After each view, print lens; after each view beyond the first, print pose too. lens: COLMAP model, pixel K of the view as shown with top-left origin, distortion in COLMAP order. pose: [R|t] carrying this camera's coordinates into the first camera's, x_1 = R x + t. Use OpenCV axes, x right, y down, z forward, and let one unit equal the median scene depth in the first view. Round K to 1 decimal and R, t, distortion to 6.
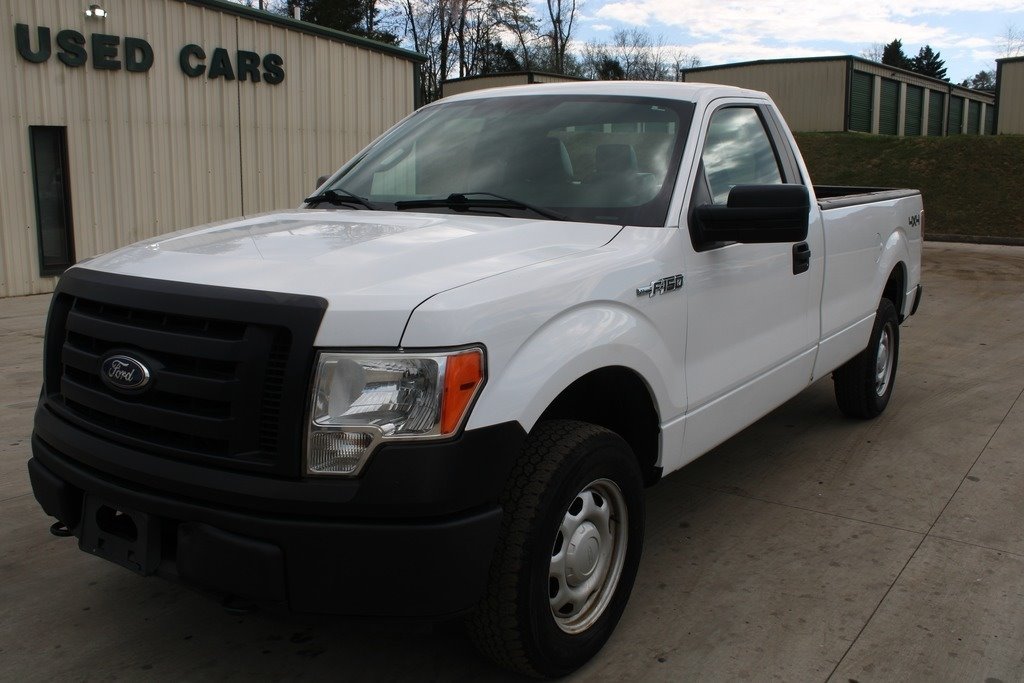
lens RADIAL K [[931.5, 0, 513.7], [0, 931.5, 337.3], [0, 0, 1]] dist [-0.159297, 0.167392]
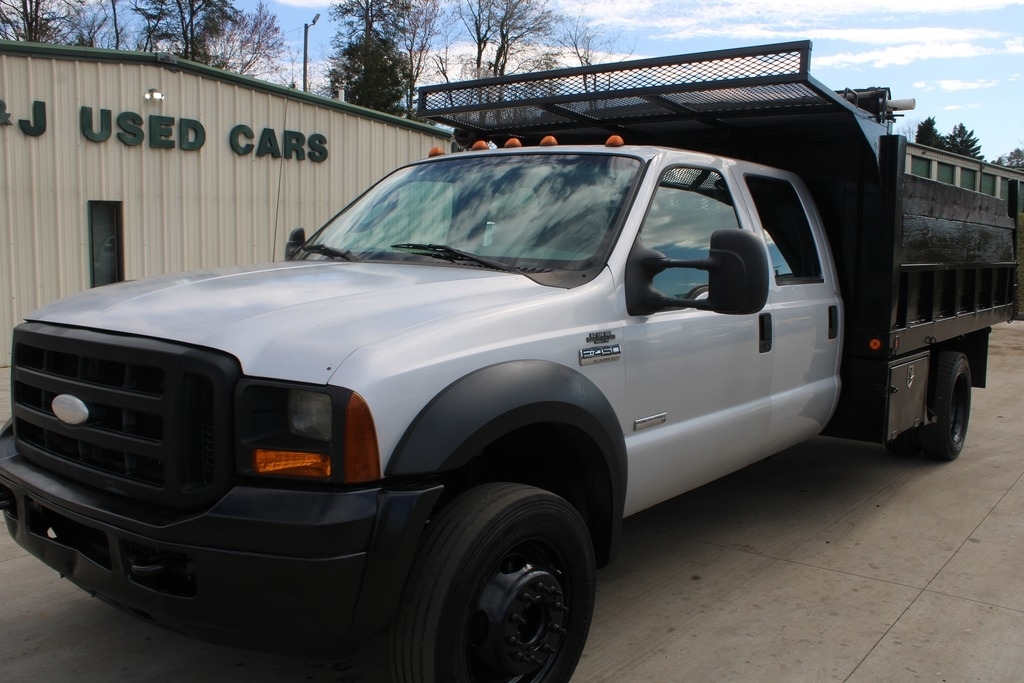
lens RADIAL K [[938.4, 0, 518.7], [0, 938.4, 341.8], [0, 0, 1]] dist [-0.162901, 0.170656]
pose [[0.999415, 0.009346, -0.032885, 0.004026], [-0.011787, 0.997125, -0.074857, 0.004268], [0.032091, 0.075201, 0.996652, -0.035099]]
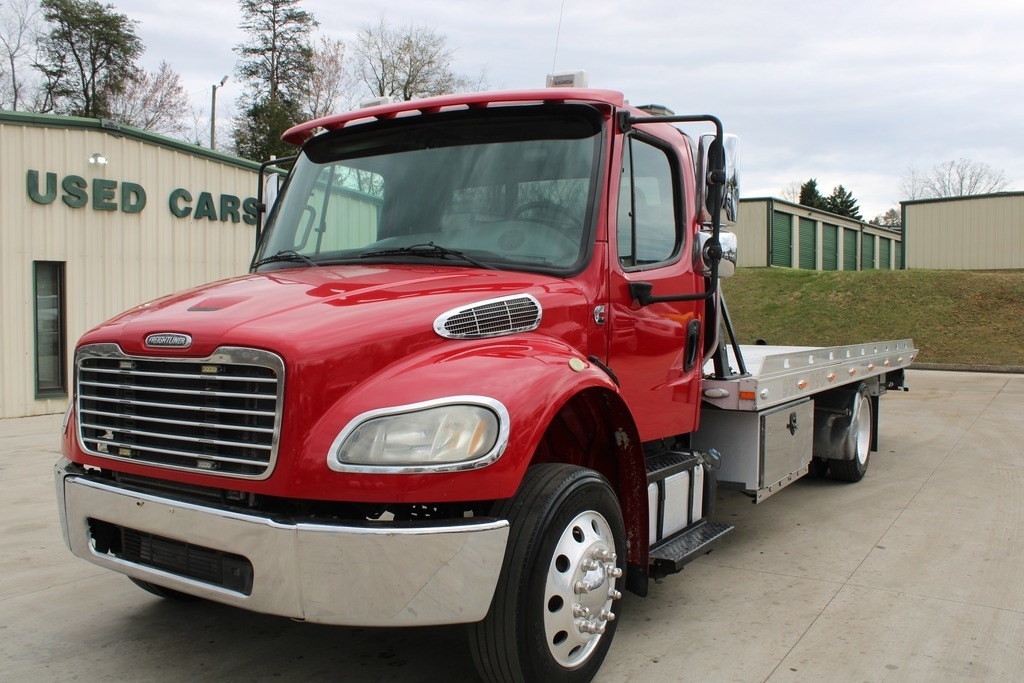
lens RADIAL K [[945.7, 0, 510.7], [0, 945.7, 340.5], [0, 0, 1]] dist [-0.160820, 0.167921]
pose [[0.997246, -0.000461, 0.074160, -0.039502], [0.010701, 0.990410, -0.137745, 0.016530], [-0.073385, 0.138159, 0.987688, -0.106339]]
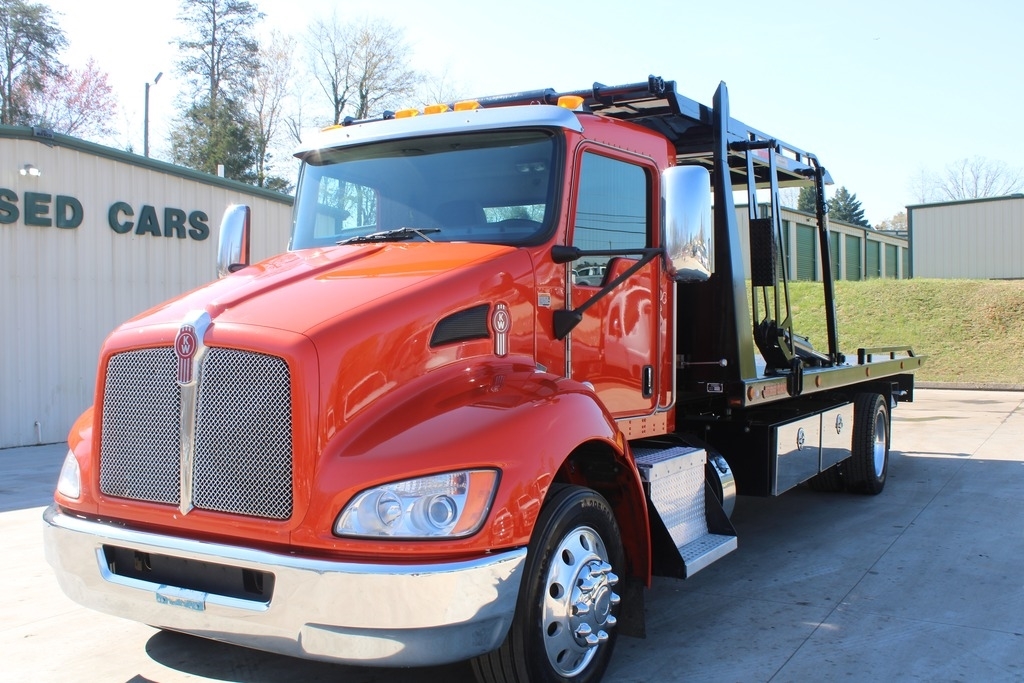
lens RADIAL K [[1059.6, 0, 510.9], [0, 1059.6, 343.5], [0, 0, 1]] dist [-0.133270, 0.150523]
pose [[0.994578, -0.011665, 0.103335, -0.045608], [0.027751, 0.987425, -0.155636, 0.022141], [-0.100220, 0.157660, 0.982395, -0.146072]]
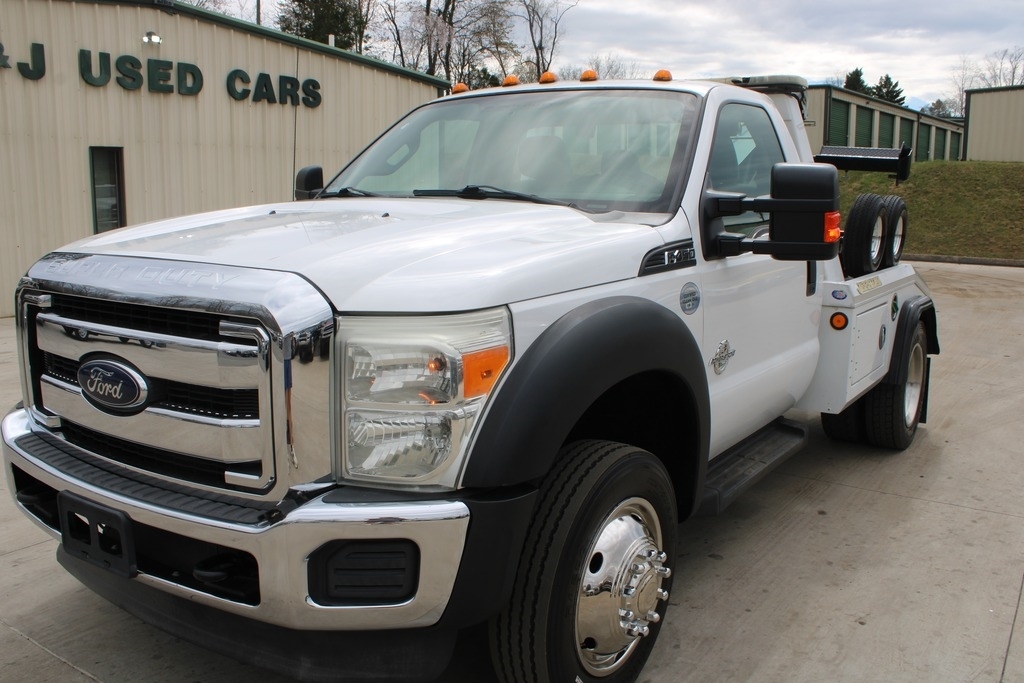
lens RADIAL K [[910.8, 0, 499.5], [0, 910.8, 341.1], [0, 0, 1]] dist [-0.162682, 0.157418]
pose [[0.999581, 0.000993, 0.028931, -0.081855], [-0.000575, 0.999895, -0.014446, 0.003653], [-0.028942, 0.014424, 0.999477, -0.025395]]
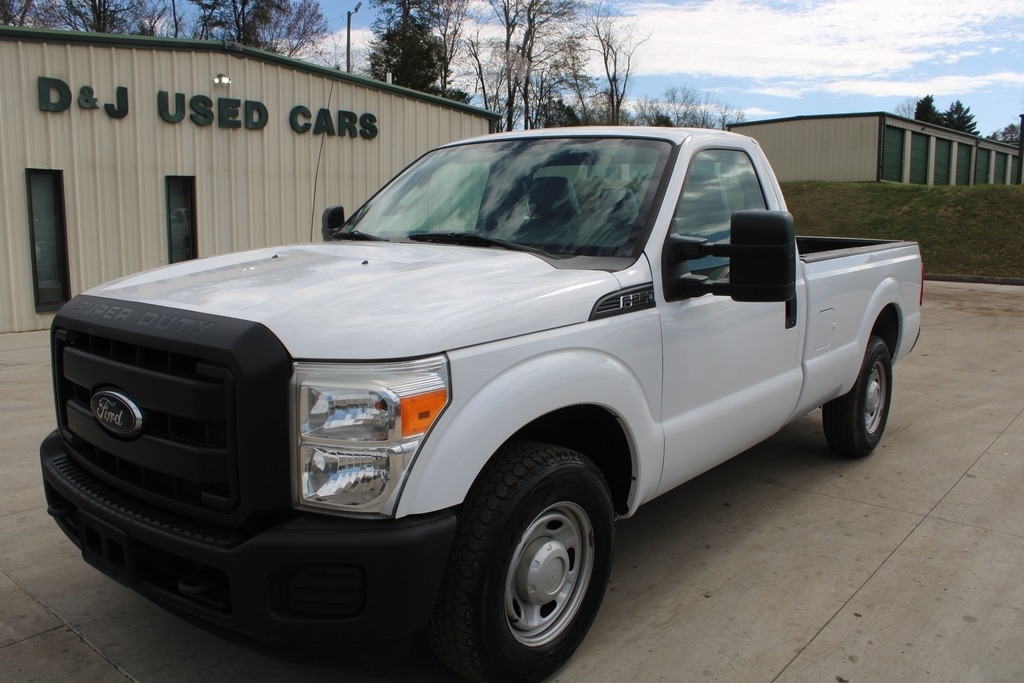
lens RADIAL K [[866.9, 0, 510.5], [0, 866.9, 344.6], [0, 0, 1]] dist [-0.172584, 0.161728]
pose [[0.997680, 0.012720, -0.066877, -0.009828], [-0.014671, 0.999479, -0.028756, 0.009381], [0.066476, 0.029670, 0.997347, -0.055299]]
